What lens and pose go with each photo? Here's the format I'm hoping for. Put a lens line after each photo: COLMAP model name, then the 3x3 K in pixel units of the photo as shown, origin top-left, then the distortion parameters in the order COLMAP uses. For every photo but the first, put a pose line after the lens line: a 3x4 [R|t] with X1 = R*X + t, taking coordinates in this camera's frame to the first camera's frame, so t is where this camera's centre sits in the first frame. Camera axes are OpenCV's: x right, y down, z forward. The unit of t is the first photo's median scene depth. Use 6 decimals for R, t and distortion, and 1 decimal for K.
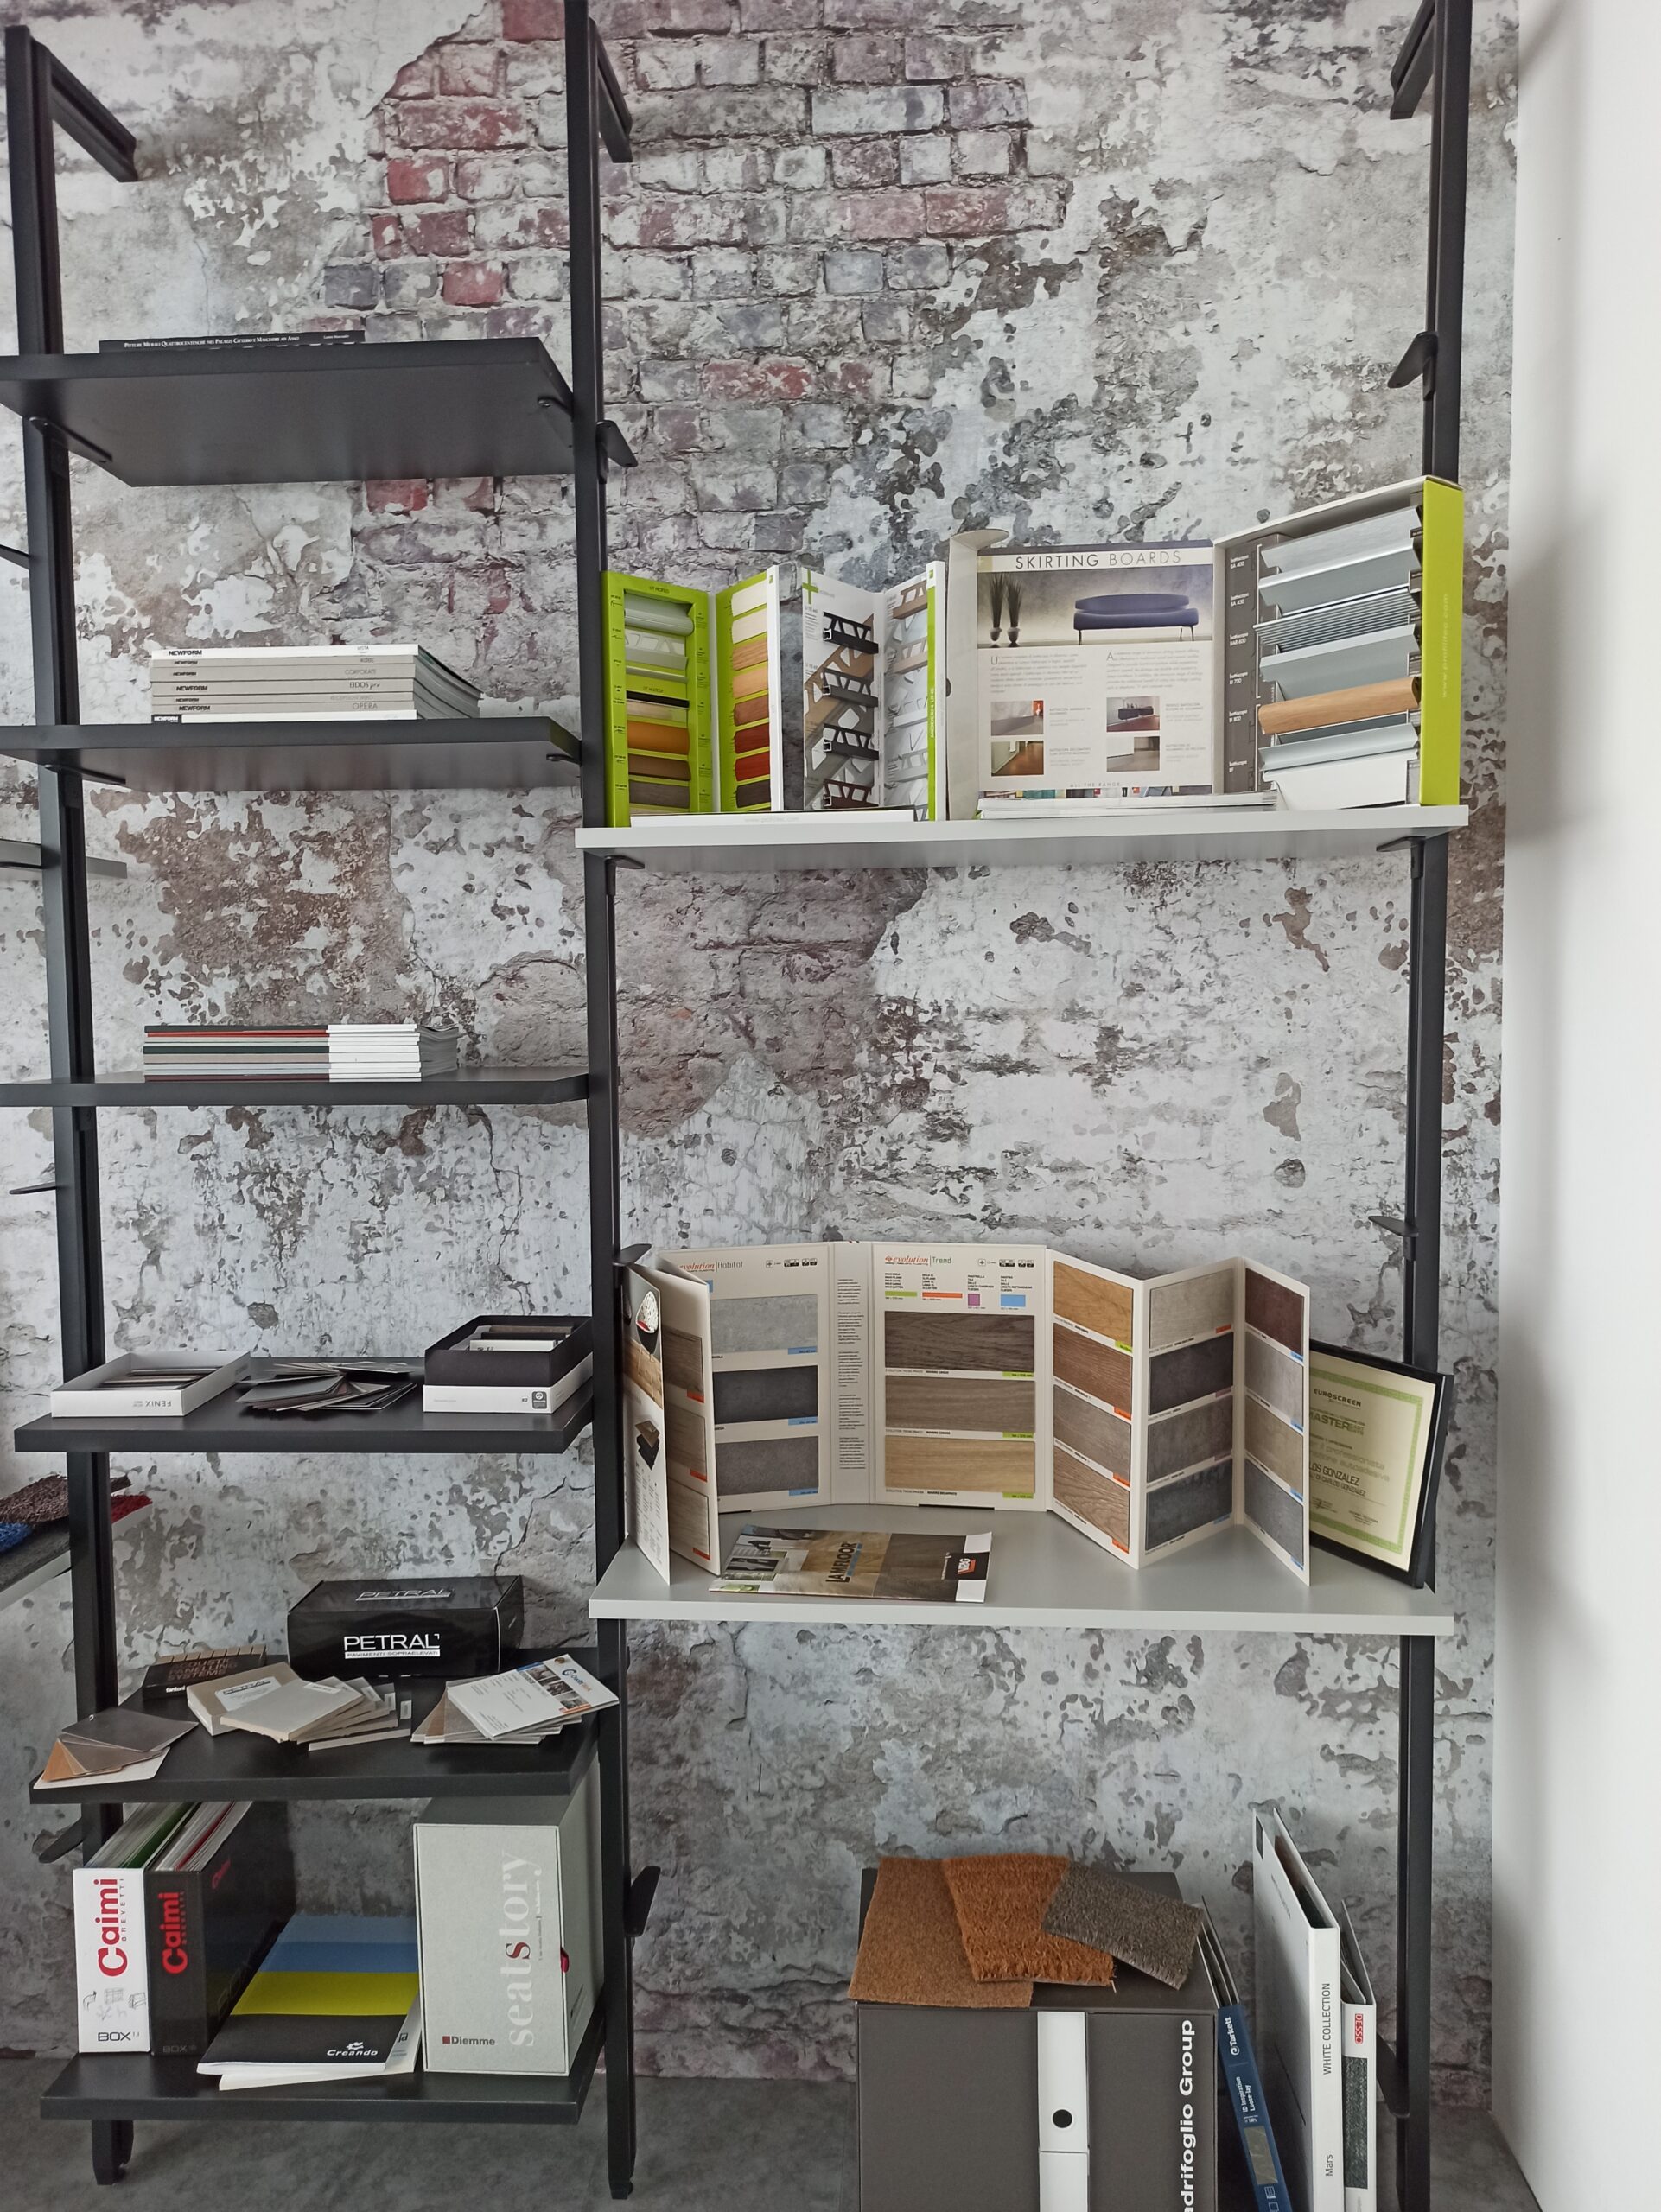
lens RADIAL K [[1681.9, 0, 817.9], [0, 1681.9, 1108.8], [0, 0, 1]] dist [0.050879, -0.050029]
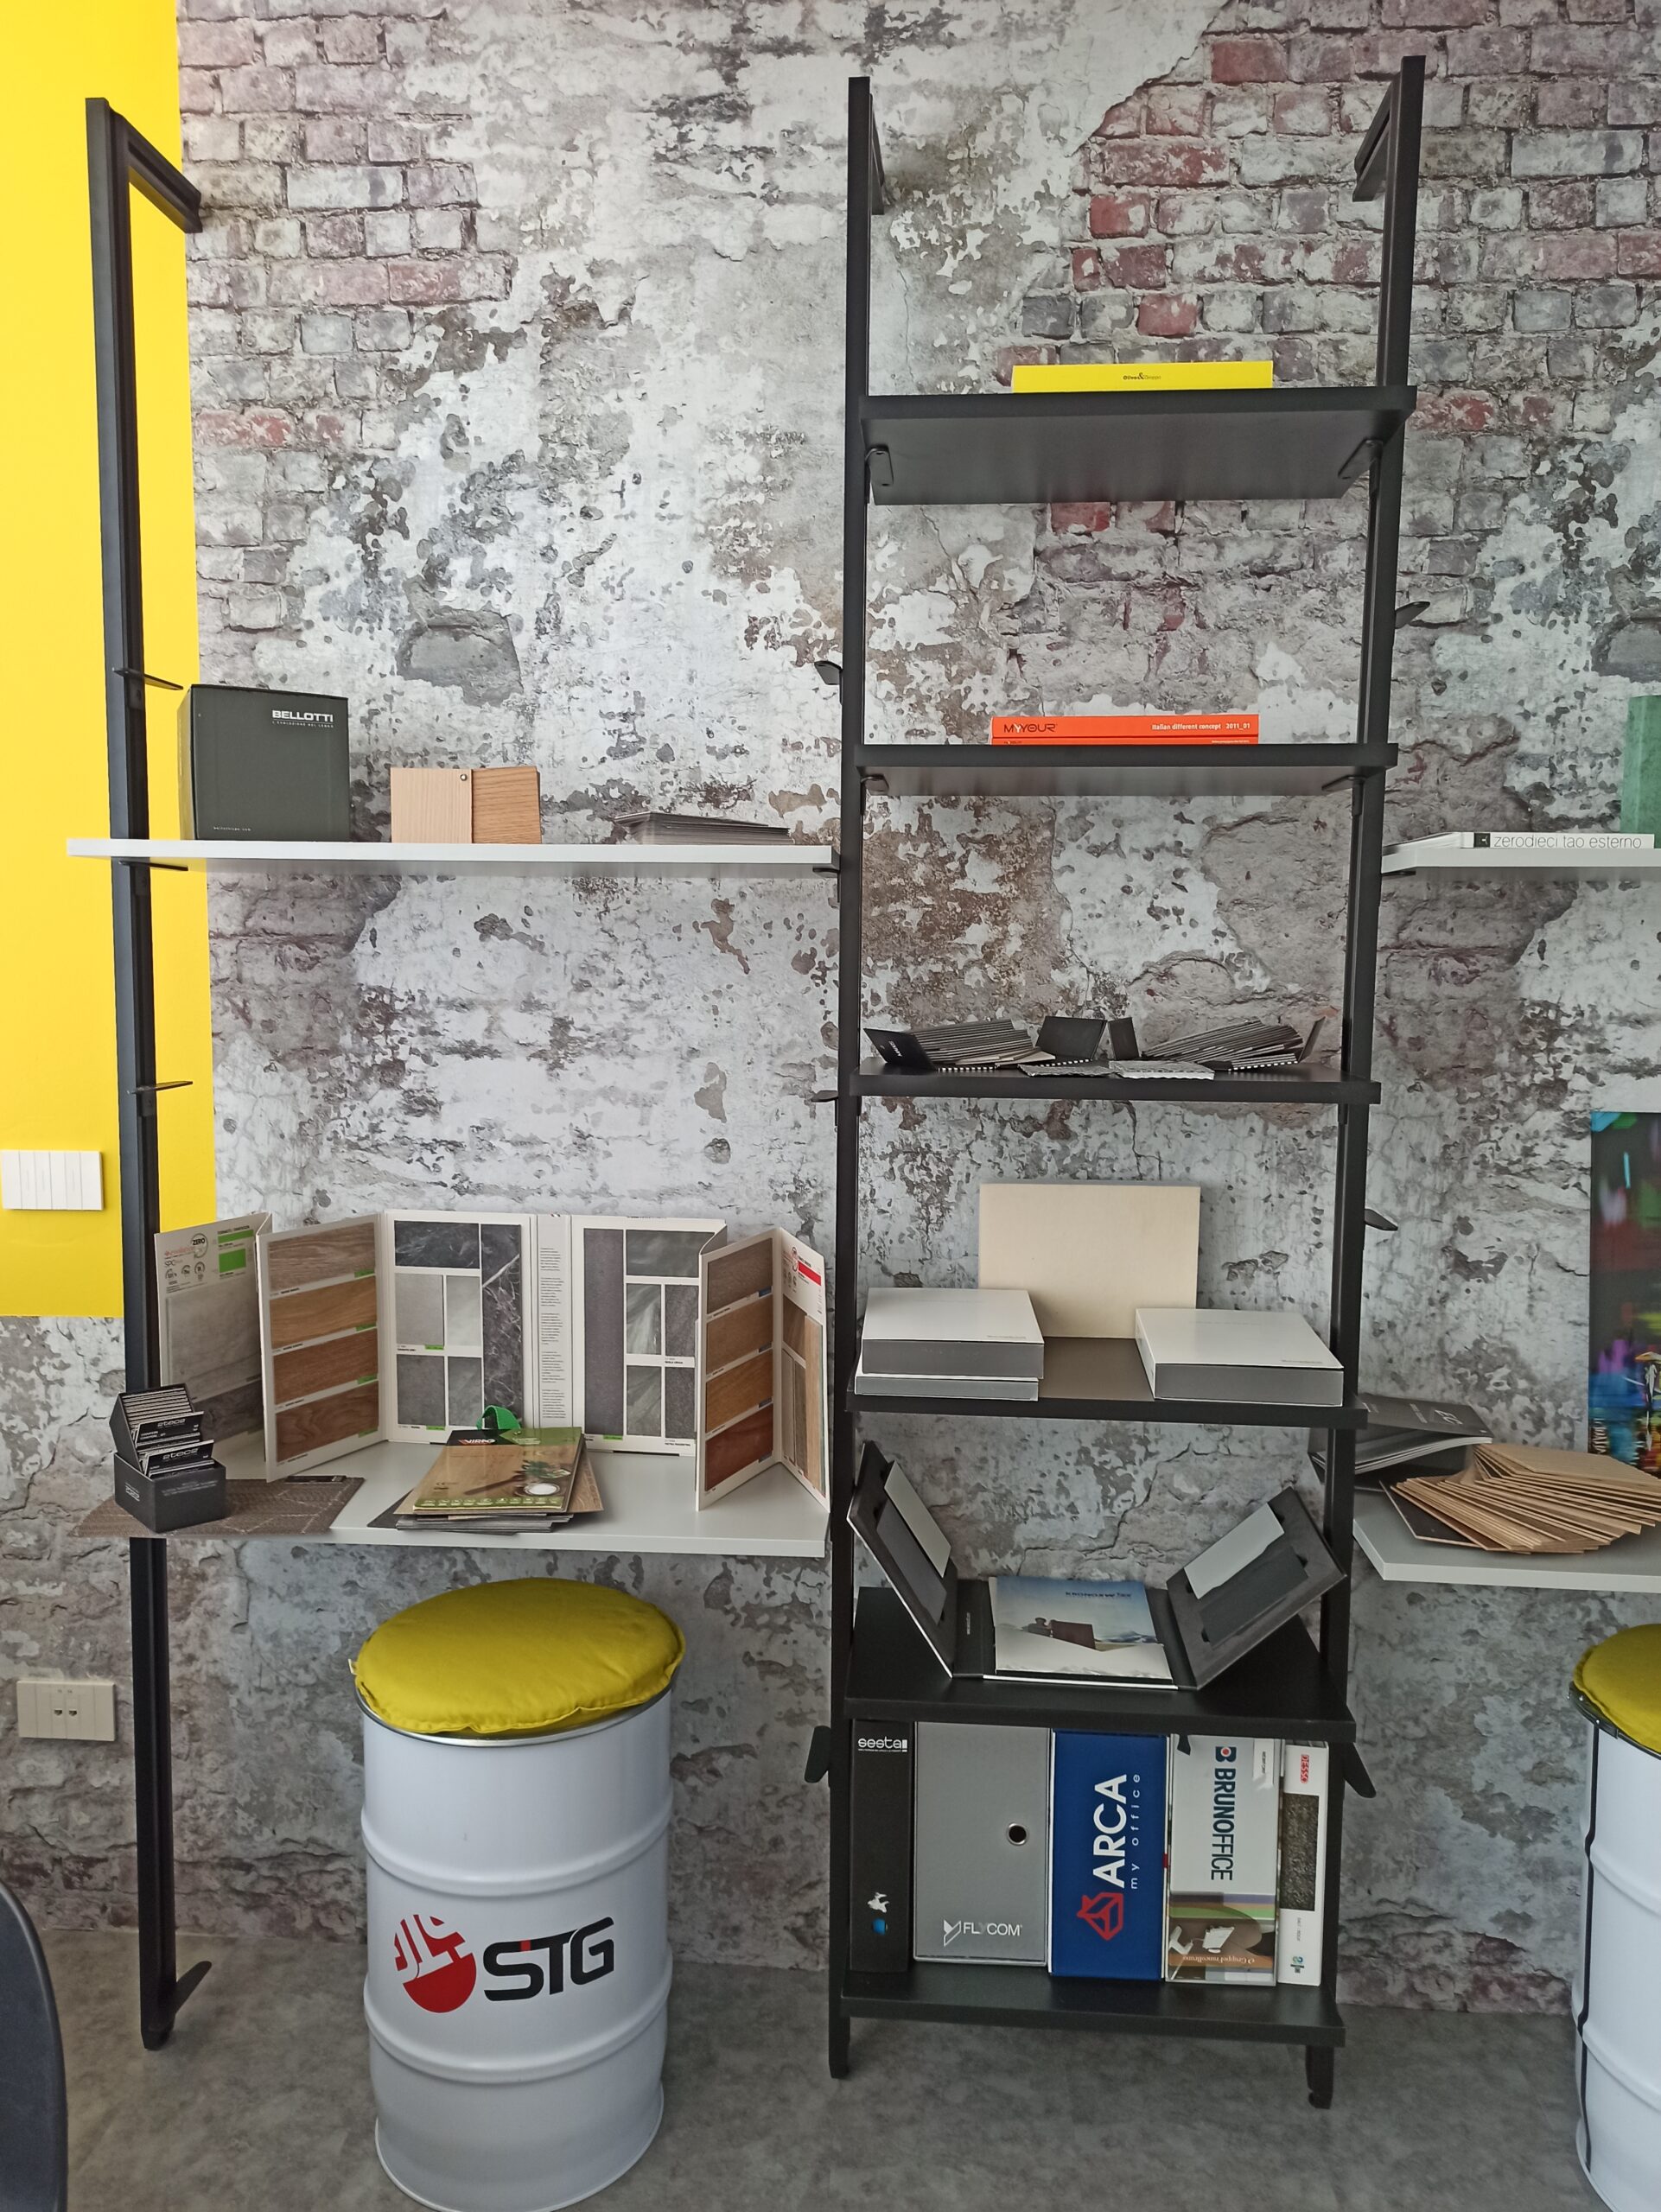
lens RADIAL K [[1681.9, 0, 790.6], [0, 1681.9, 1135.7], [0, 0, 1]] dist [0.050879, -0.050029]
pose [[0.999672, 0.023719, -0.009625, -1.169497], [-0.023456, 0.999371, 0.026583, 0.005548], [0.010249, -0.026348, 0.999600, -0.016336]]
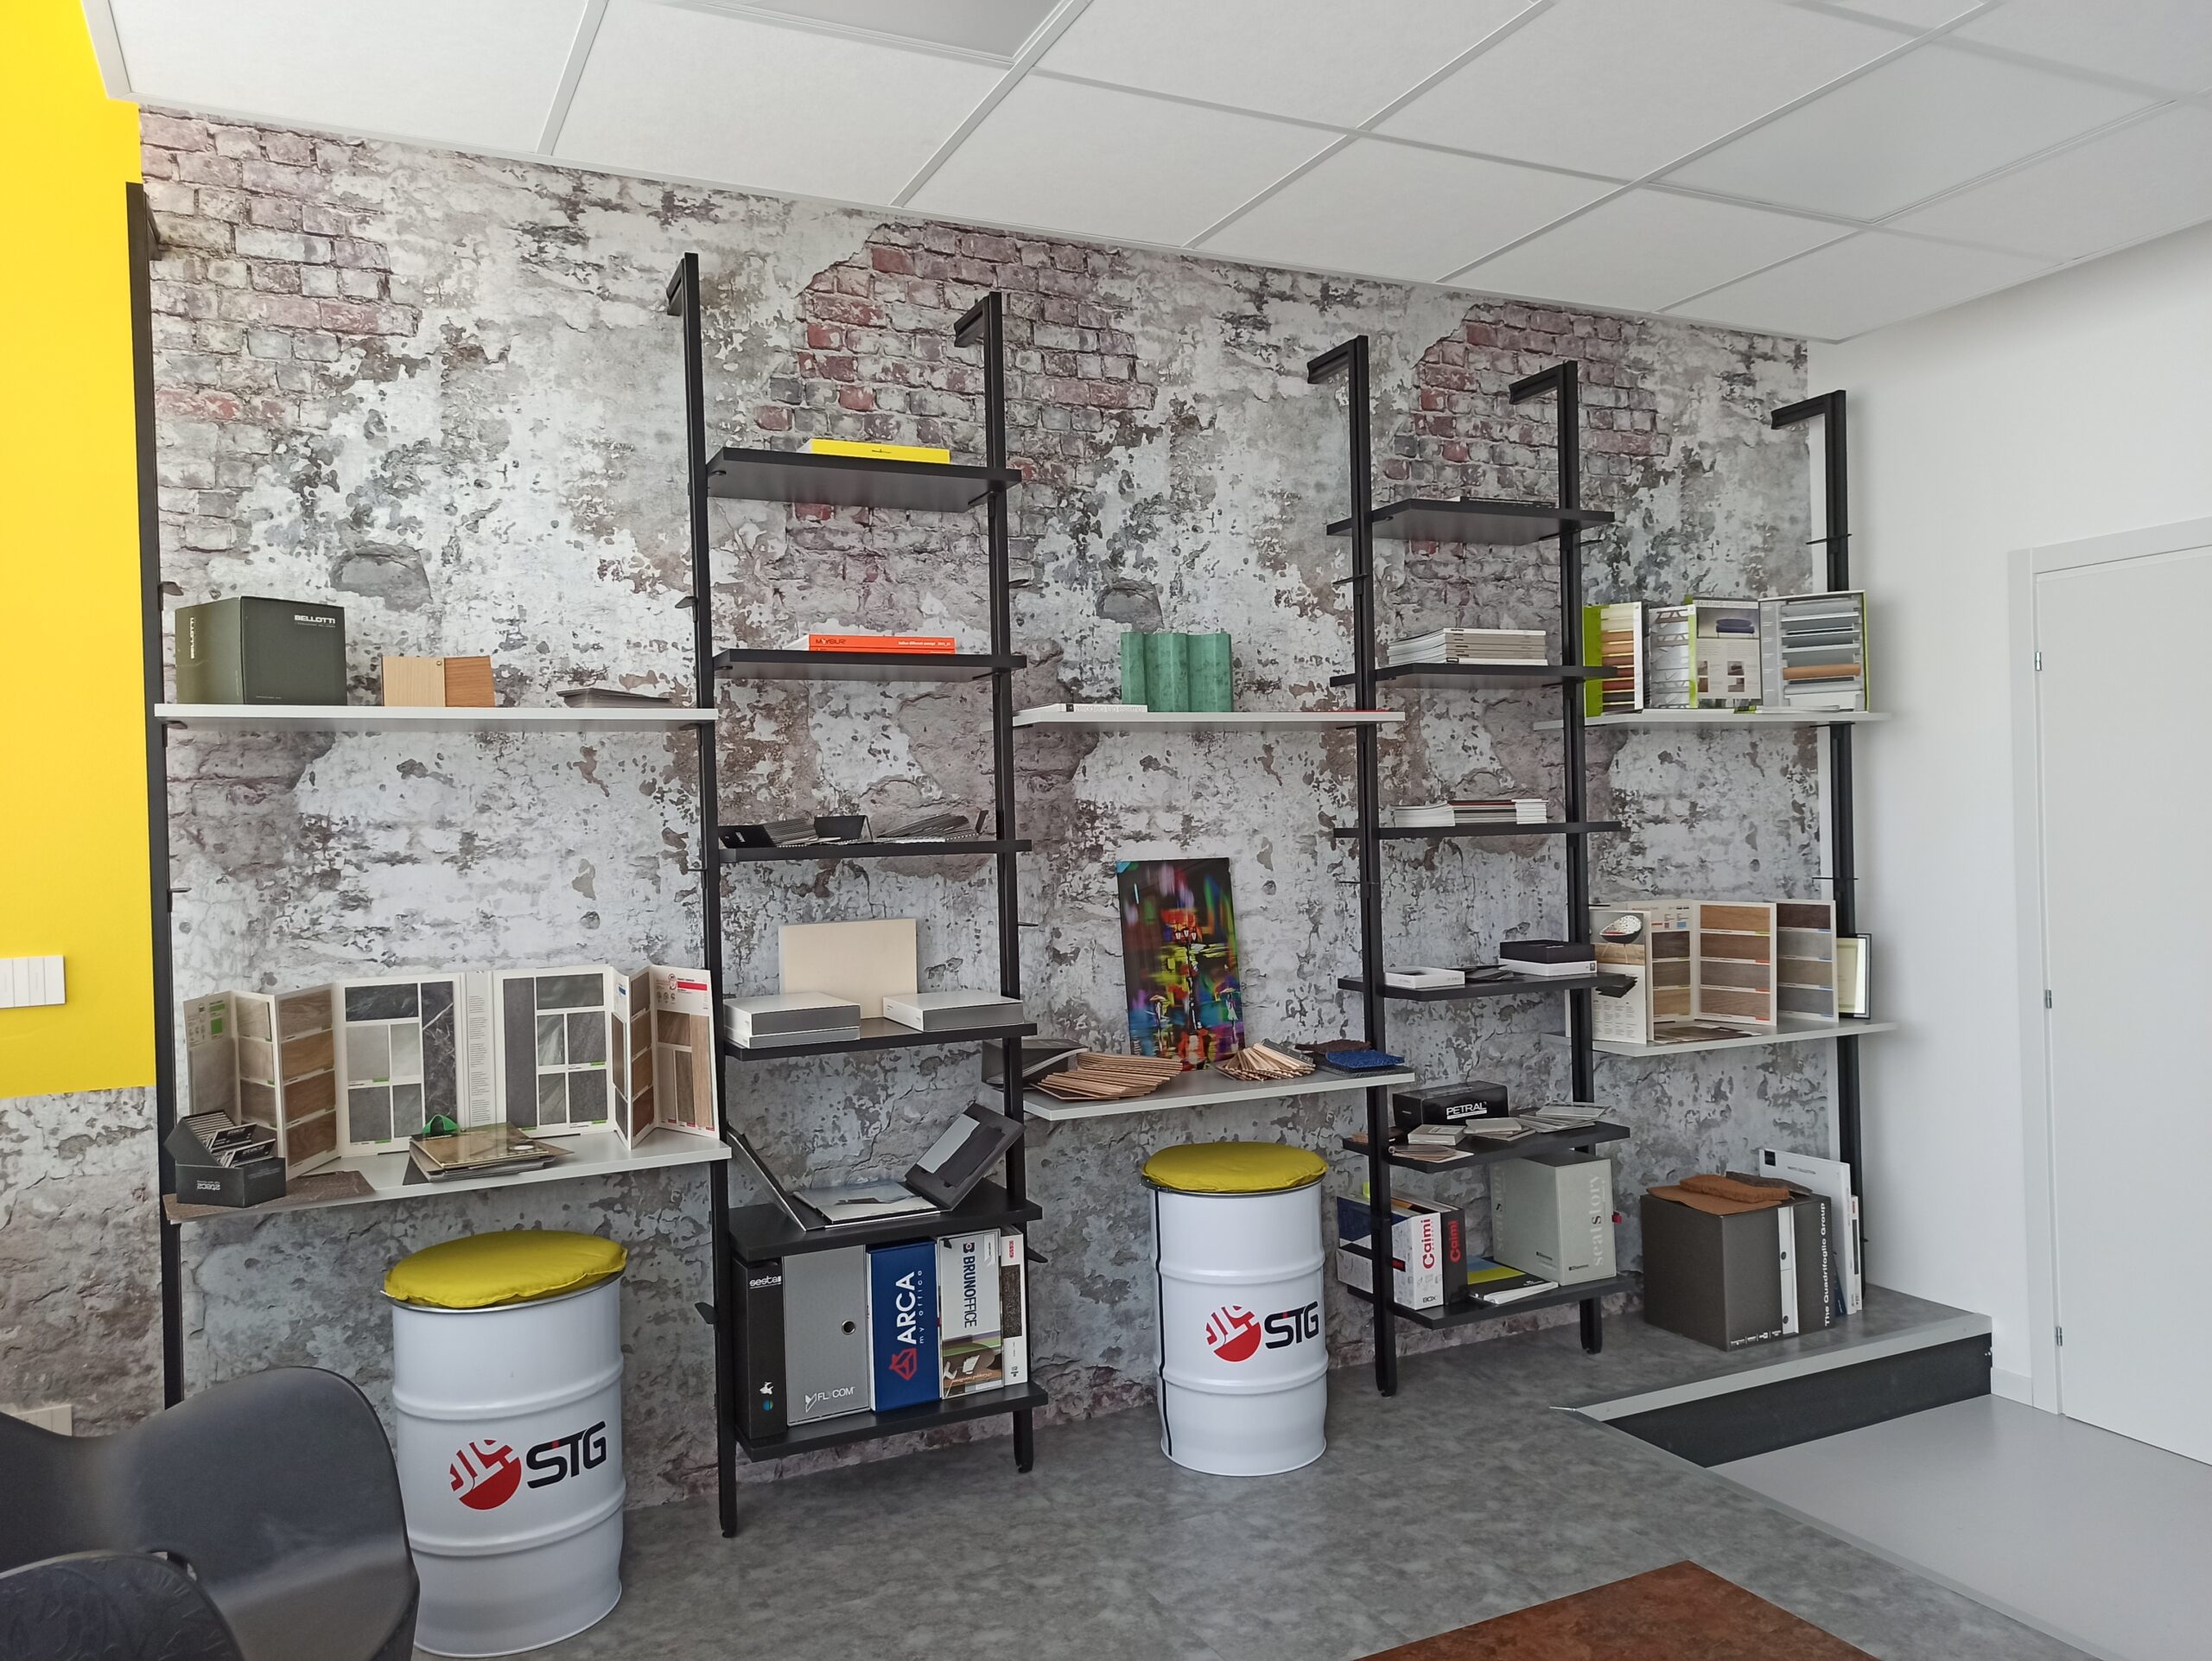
lens RADIAL K [[1681.9, 0, 1150.6], [0, 1681.9, 833.5], [0, 0, 1]] dist [0.050879, -0.050029]
pose [[0.863562, -0.015026, 0.504019, -1.581580], [0.053753, 0.996604, -0.062386, 0.093944], [-0.501370, 0.080967, 0.861436, -0.567420]]
